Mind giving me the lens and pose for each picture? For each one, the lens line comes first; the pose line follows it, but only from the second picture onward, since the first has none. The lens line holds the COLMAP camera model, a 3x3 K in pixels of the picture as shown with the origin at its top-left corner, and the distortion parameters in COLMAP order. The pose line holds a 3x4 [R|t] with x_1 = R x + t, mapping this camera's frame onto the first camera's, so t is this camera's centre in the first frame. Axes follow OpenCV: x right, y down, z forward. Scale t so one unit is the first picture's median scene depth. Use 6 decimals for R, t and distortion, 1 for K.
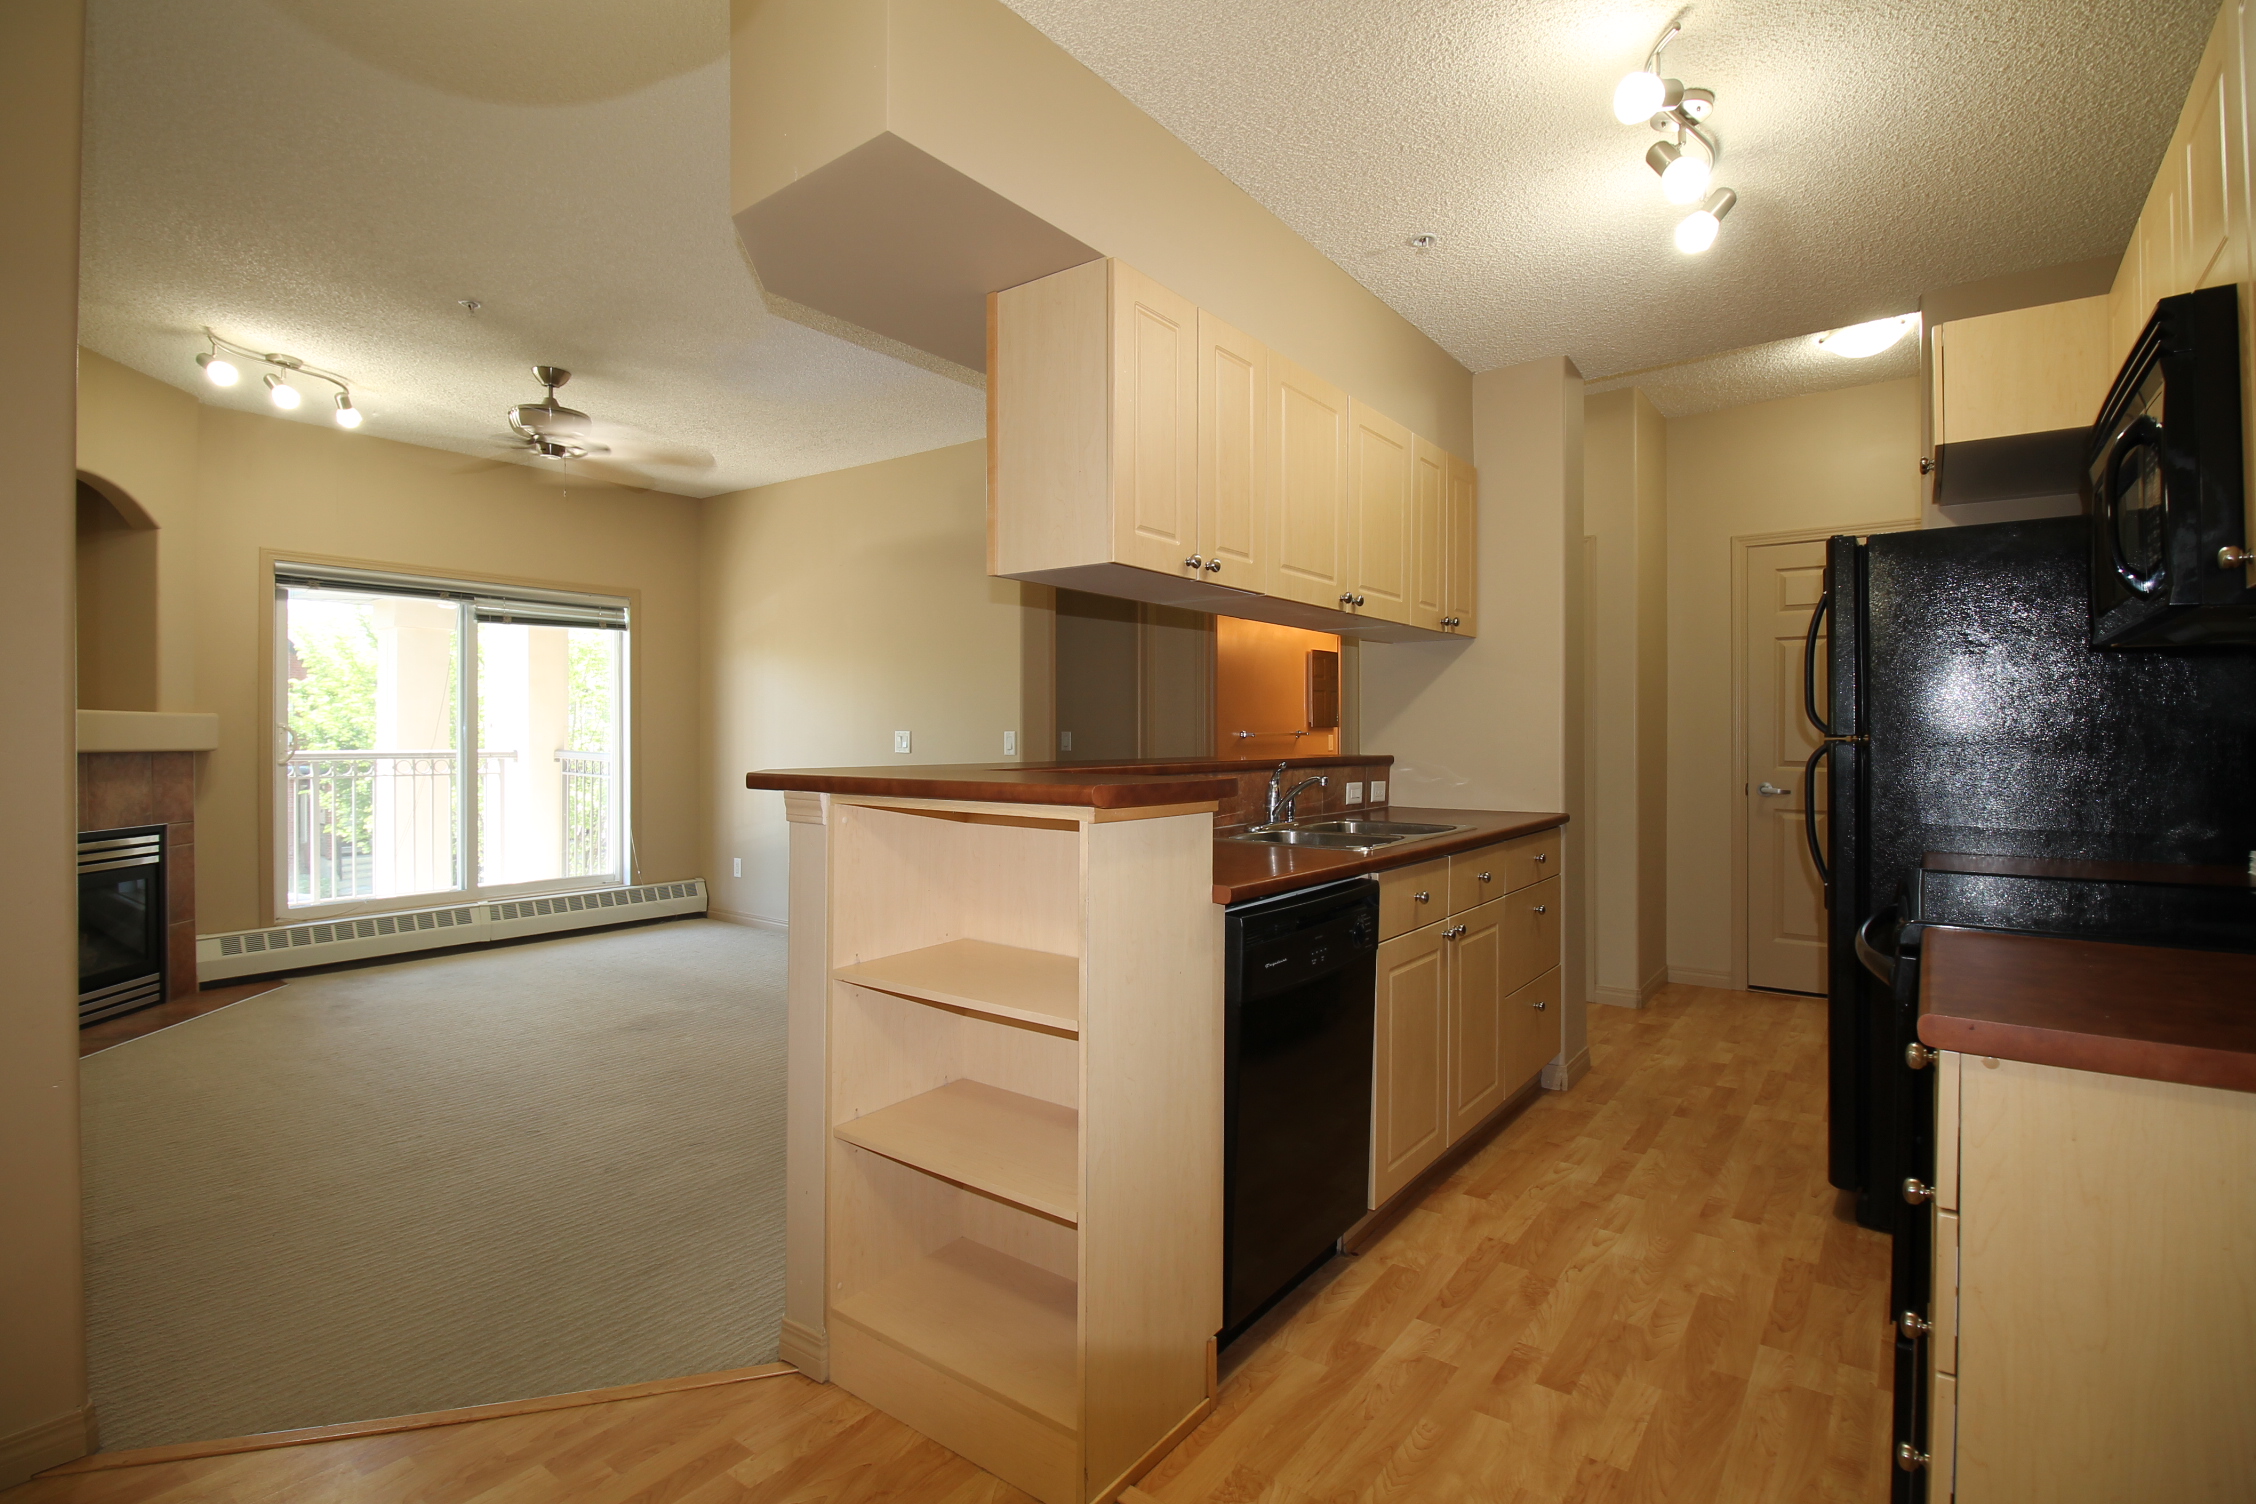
lens RADIAL K [[1070.7, 0, 1125.2], [0, 1070.7, 735.5], [0, 0, 1]] dist [0.002192, -0.014752]
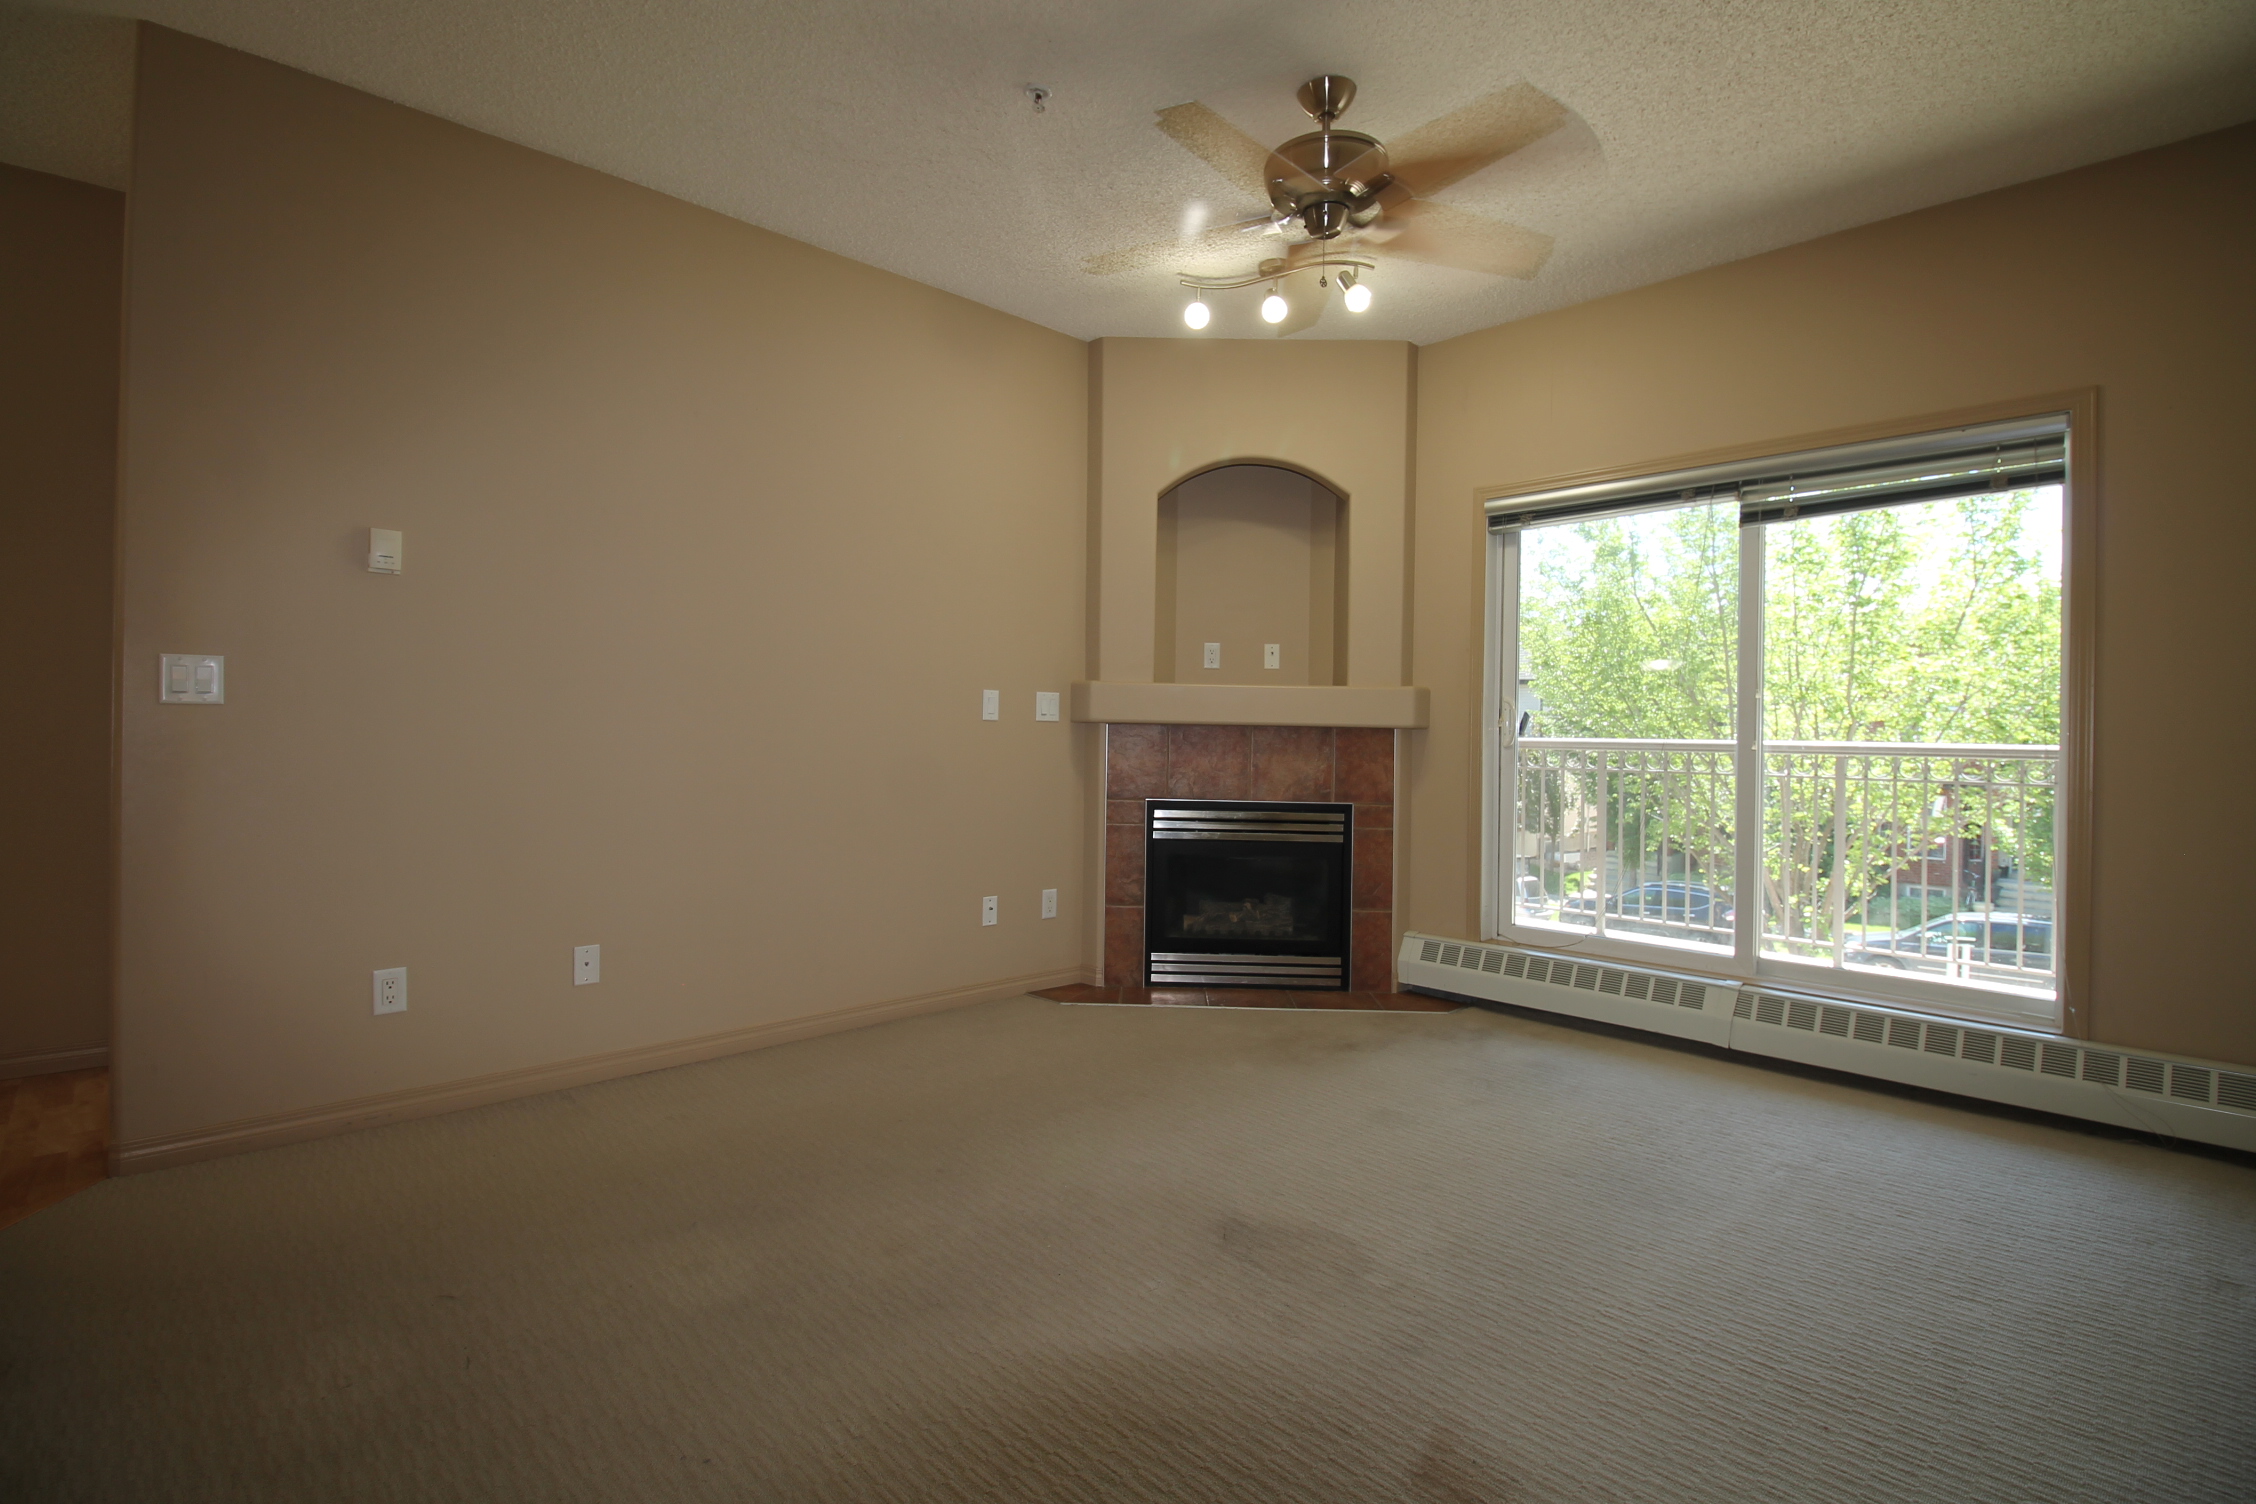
lens RADIAL K [[1070.7, 0, 1125.2], [0, 1070.7, 735.5], [0, 0, 1]] dist [0.002192, -0.014752]
pose [[-0.172385, -0.005824, -0.985012, 0.070294], [-0.017439, 0.999844, -0.002860, 0.025851], [0.984875, 0.016684, -0.172460, 0.873901]]
